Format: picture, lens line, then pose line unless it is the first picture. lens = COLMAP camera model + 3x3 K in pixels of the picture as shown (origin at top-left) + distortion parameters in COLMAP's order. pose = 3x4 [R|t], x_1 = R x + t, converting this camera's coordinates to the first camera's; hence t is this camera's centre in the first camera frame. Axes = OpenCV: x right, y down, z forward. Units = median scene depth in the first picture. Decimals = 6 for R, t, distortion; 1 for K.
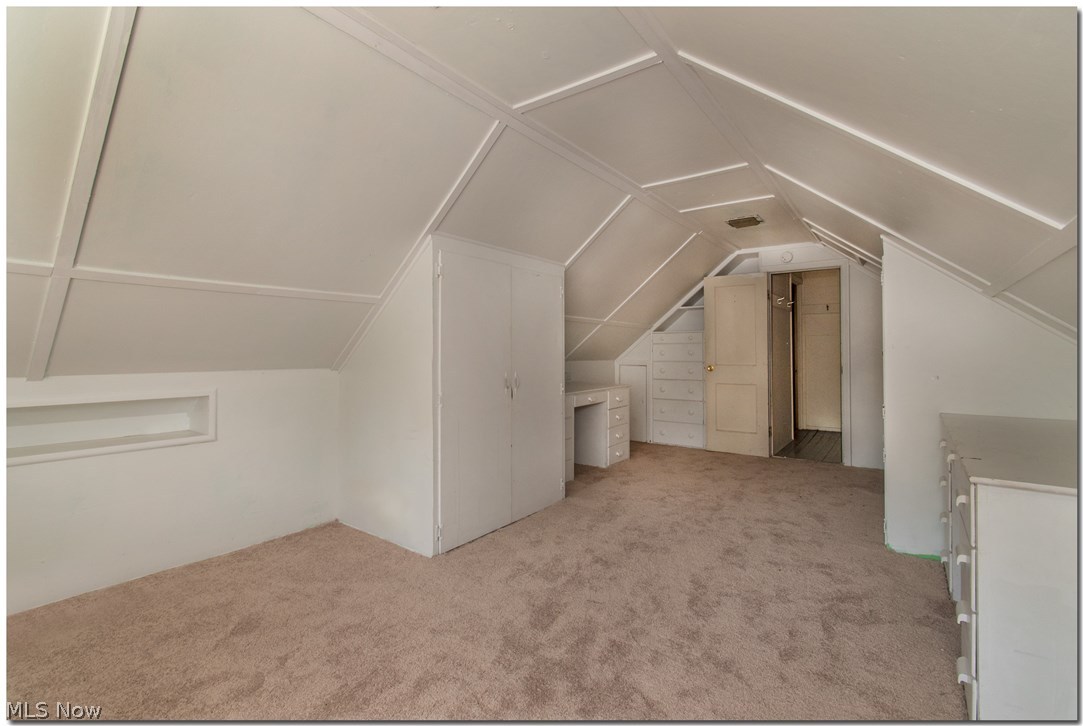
lens RADIAL K [[469.5, 0, 544.6], [0, 469.5, 345.9], [0, 0, 1]] dist [0.000714, 0.000059]
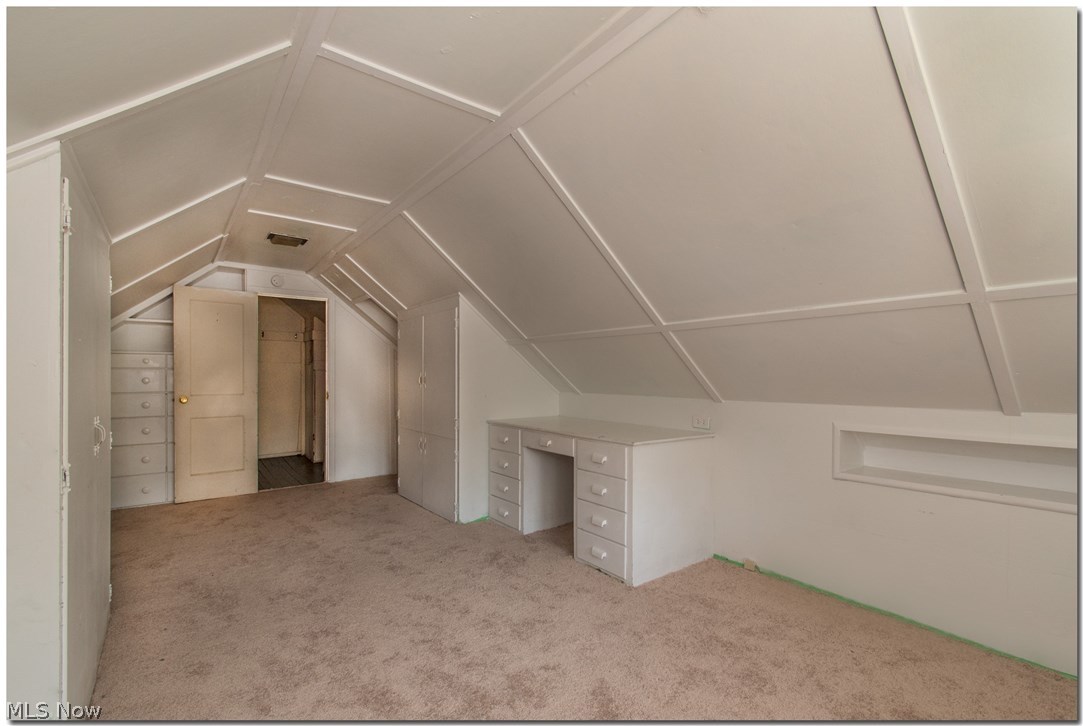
lens RADIAL K [[485.7, 0, 546.0], [0, 485.7, 378.2], [0, 0, 1]] dist [-0.000919, -0.000314]
pose [[0.294700, -0.000662, 0.955589, -0.481109], [-0.010320, 0.999939, 0.003876, 0.002179], [-0.955534, -0.011003, 0.294676, 0.311380]]
